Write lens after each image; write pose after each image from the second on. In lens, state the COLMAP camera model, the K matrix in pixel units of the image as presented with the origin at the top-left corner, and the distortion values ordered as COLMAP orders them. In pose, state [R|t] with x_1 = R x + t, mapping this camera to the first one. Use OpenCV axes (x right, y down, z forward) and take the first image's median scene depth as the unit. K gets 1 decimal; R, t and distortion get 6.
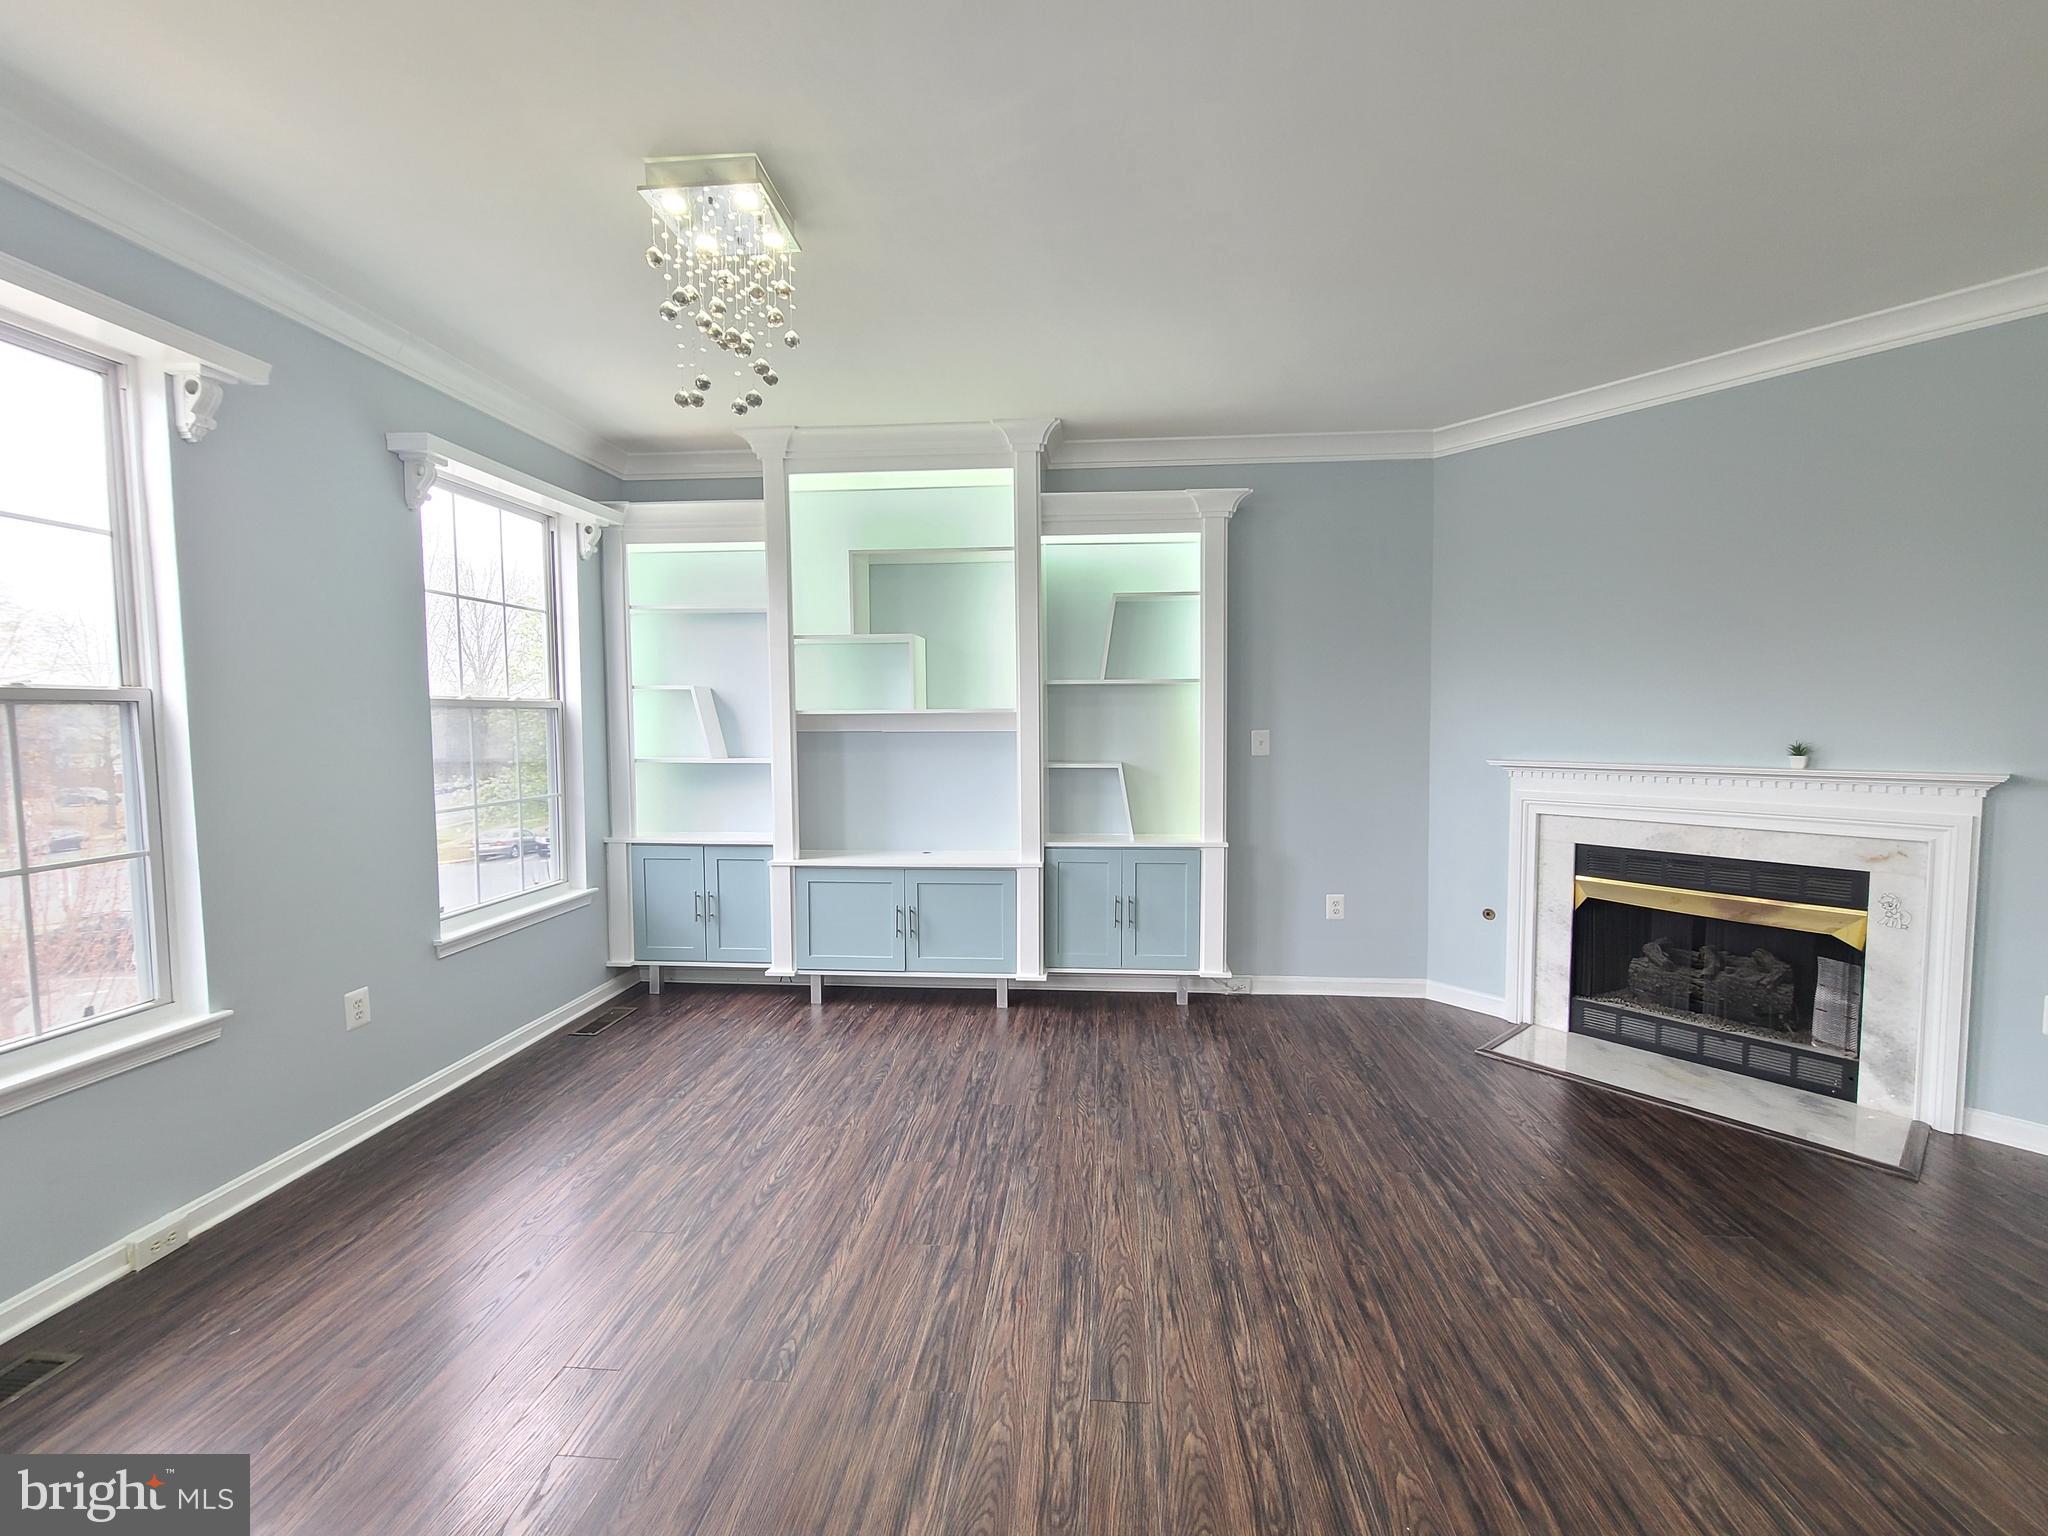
lens RADIAL K [[833.0, 0, 1042.2], [0, 833.0, 768.9], [0, 0, 1]] dist [-0.002841, -0.001090]
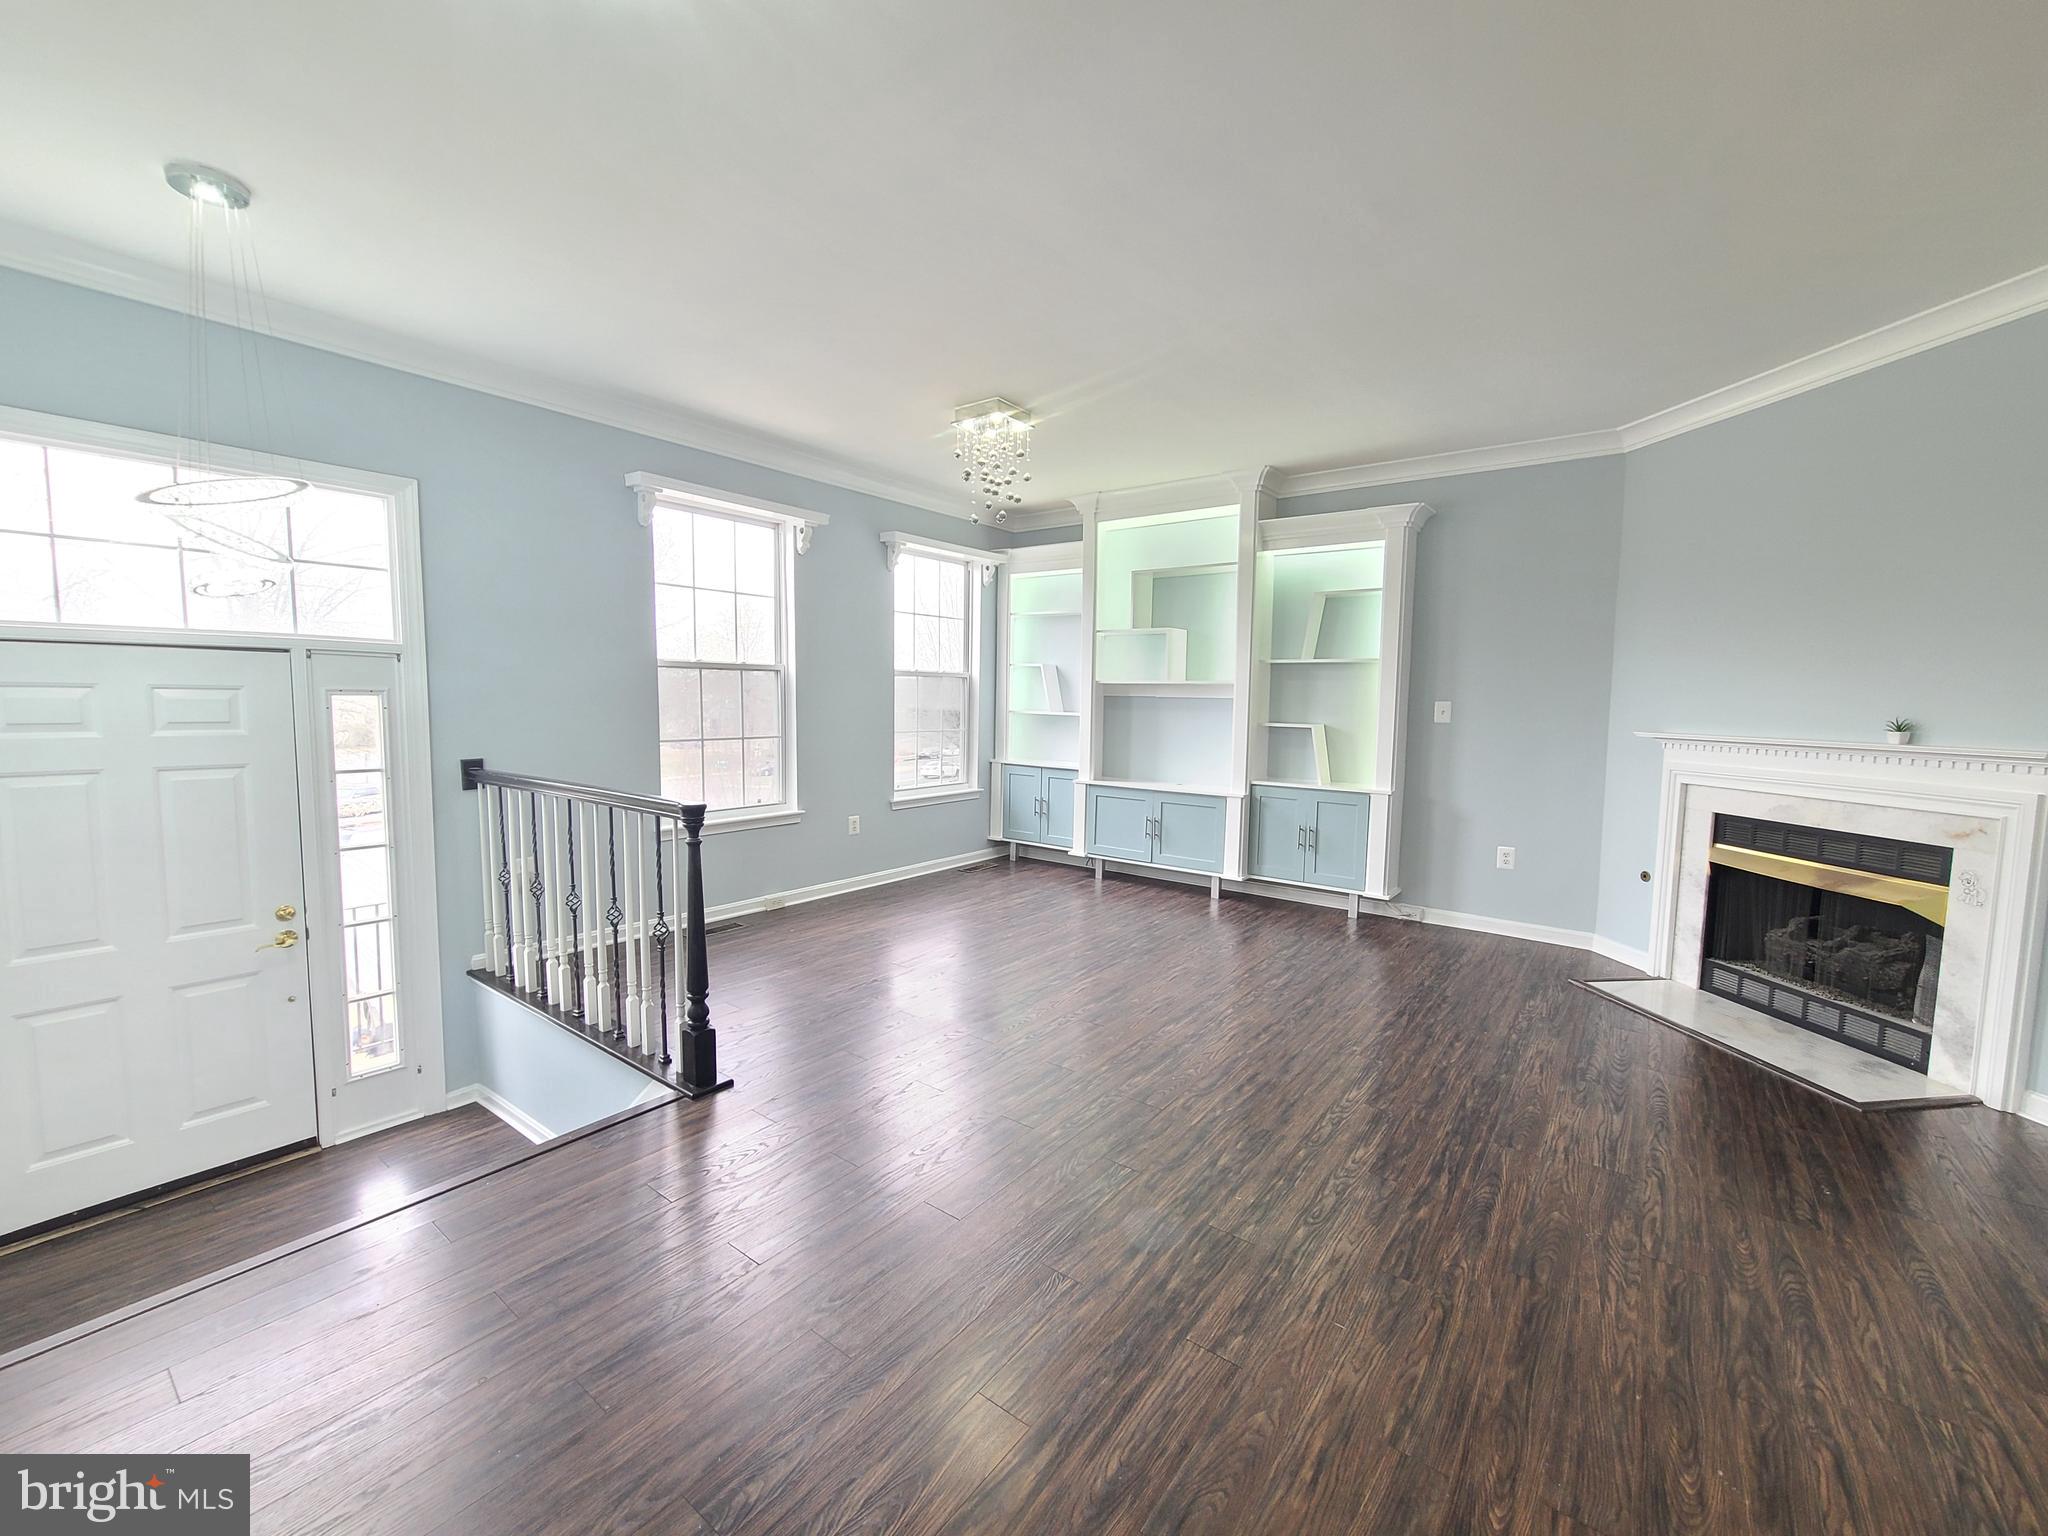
lens RADIAL K [[833.0, 0, 1042.2], [0, 833.0, 771.7], [0, 0, 1]] dist [-0.002841, -0.001090]
pose [[0.844771, 0.067695, -0.530828, 0.507128], [-0.053374, 0.997679, 0.042291, 0.041078], [0.532459, -0.007394, 0.846424, -0.377308]]
